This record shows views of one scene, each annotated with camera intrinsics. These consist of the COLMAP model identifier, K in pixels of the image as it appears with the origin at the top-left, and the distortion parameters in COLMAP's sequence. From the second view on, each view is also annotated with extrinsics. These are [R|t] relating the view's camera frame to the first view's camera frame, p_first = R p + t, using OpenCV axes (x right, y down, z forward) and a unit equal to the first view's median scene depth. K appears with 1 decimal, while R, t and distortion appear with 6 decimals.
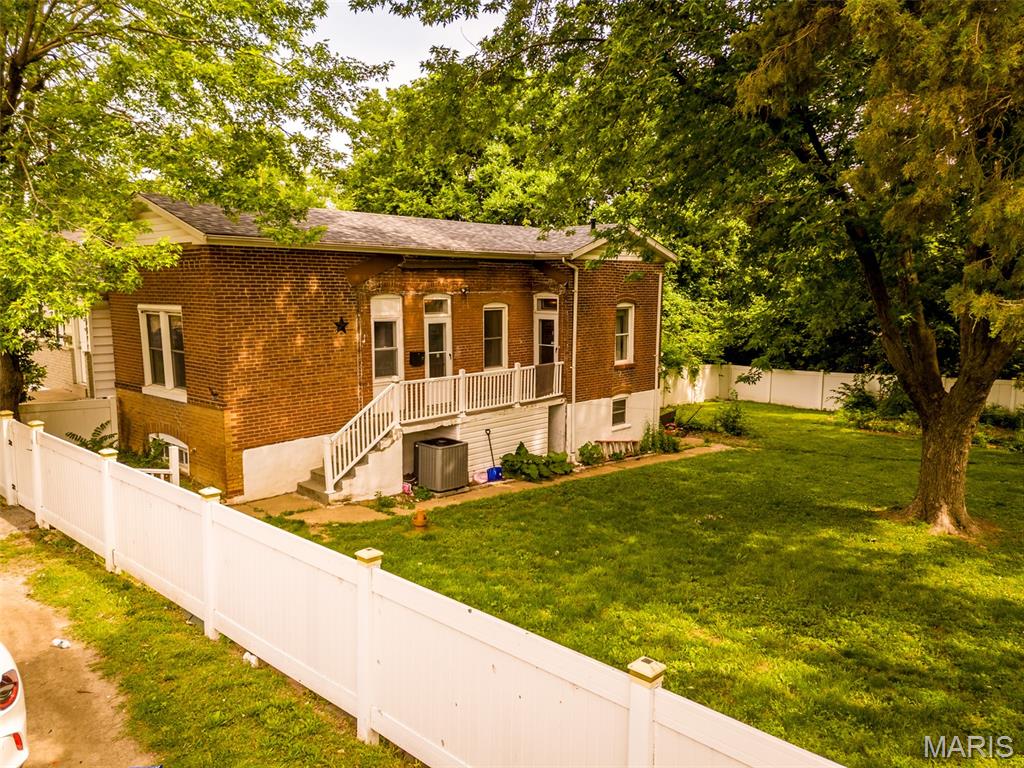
lens RADIAL K [[751.7, 0, 516.2], [0, 751.7, 381.9], [0, 0, 1]] dist [0.072342, -0.061231]
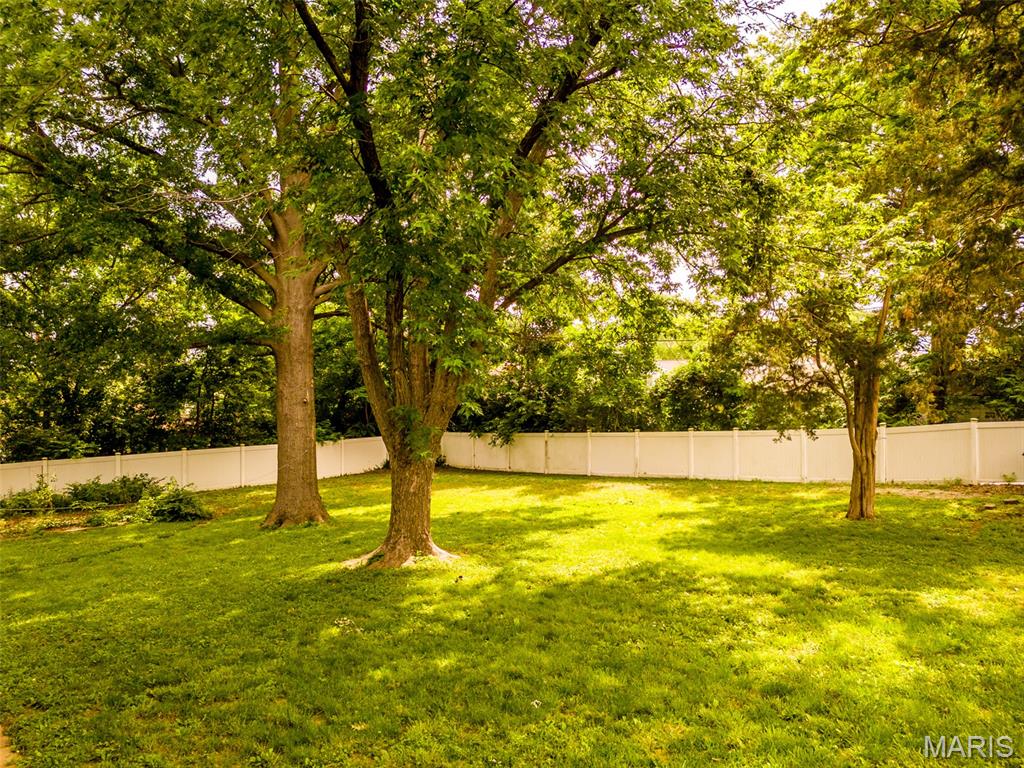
lens RADIAL K [[751.7, 0, 509.4], [0, 751.7, 385.6], [0, 0, 1]] dist [0.072342, -0.061231]
pose [[0.091251, 0.000322, 0.995828, -0.379743], [0.134842, 0.990786, -0.012677, -0.007621], [-0.986656, 0.135436, 0.090367, 0.669454]]
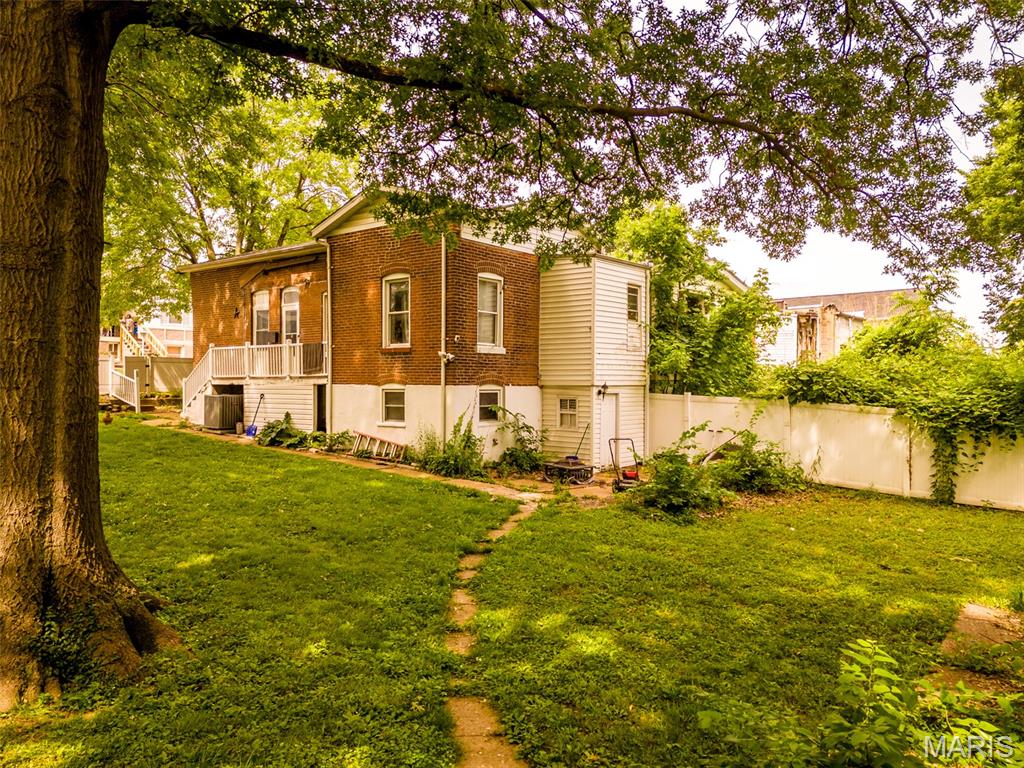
lens RADIAL K [[751.7, 0, 517.7], [0, 751.7, 388.0], [0, 0, 1]] dist [0.072342, -0.061231]
pose [[0.075624, 0.000441, -0.997136, 1.236721], [-0.128540, 0.991661, -0.009310, 0.013443], [0.988817, 0.128876, 0.075050, 1.360937]]
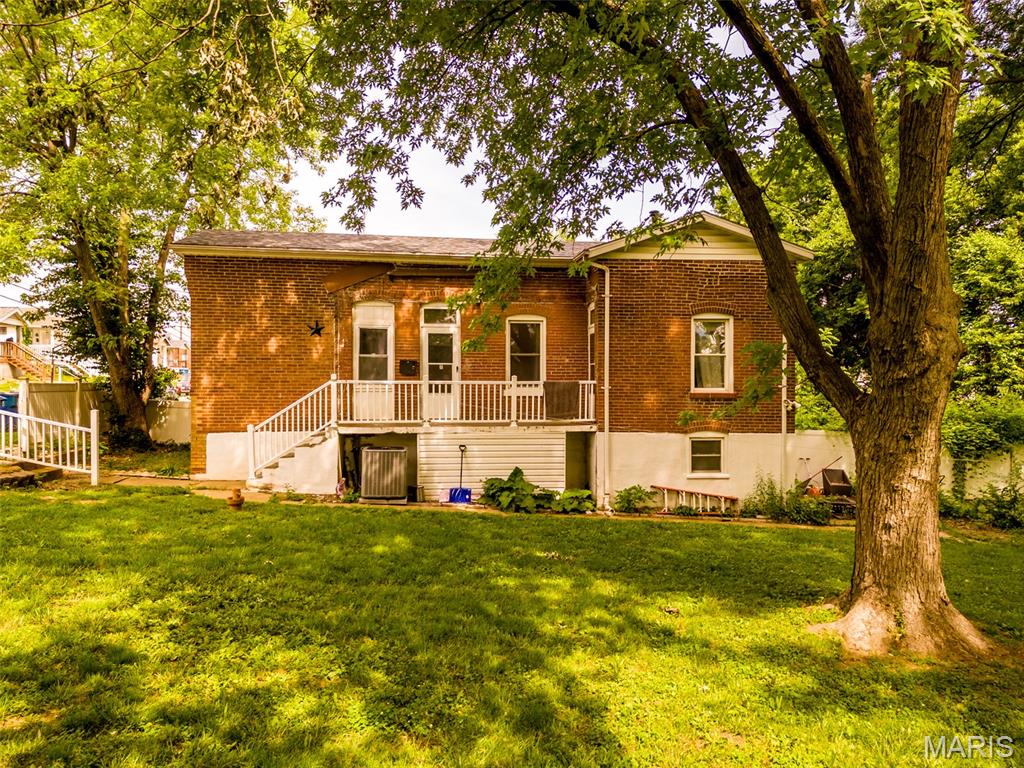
lens RADIAL K [[751.7, 0, 514.6], [0, 751.7, 387.1], [0, 0, 1]] dist [0.072342, -0.061231]
pose [[0.763186, -0.002240, -0.646175, 0.617305], [-0.084413, 0.991079, -0.103135, 0.084966], [0.640642, 0.133257, 0.756189, 0.361203]]
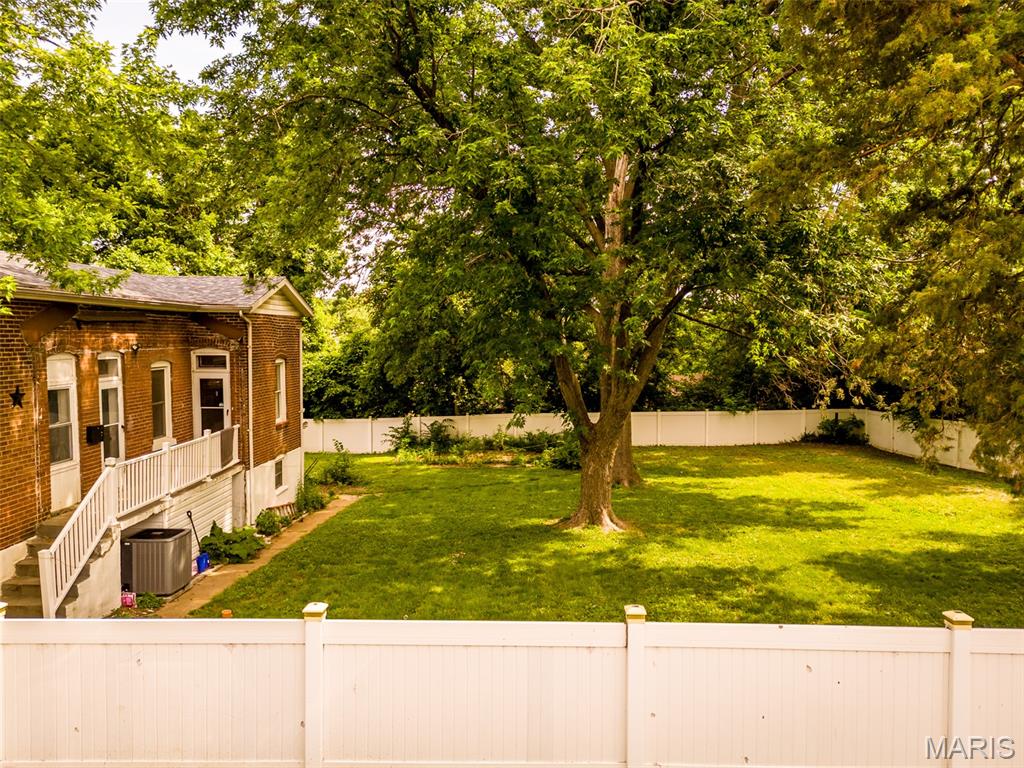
lens RADIAL K [[751.7, 0, 514.2], [0, 751.7, 383.9], [0, 0, 1]] dist [0.072342, -0.061231]
pose [[0.747089, -0.045472, 0.663167, -0.338213], [0.089527, 0.995451, -0.032600, -0.018817], [-0.658668, 0.083727, 0.747761, 0.113745]]
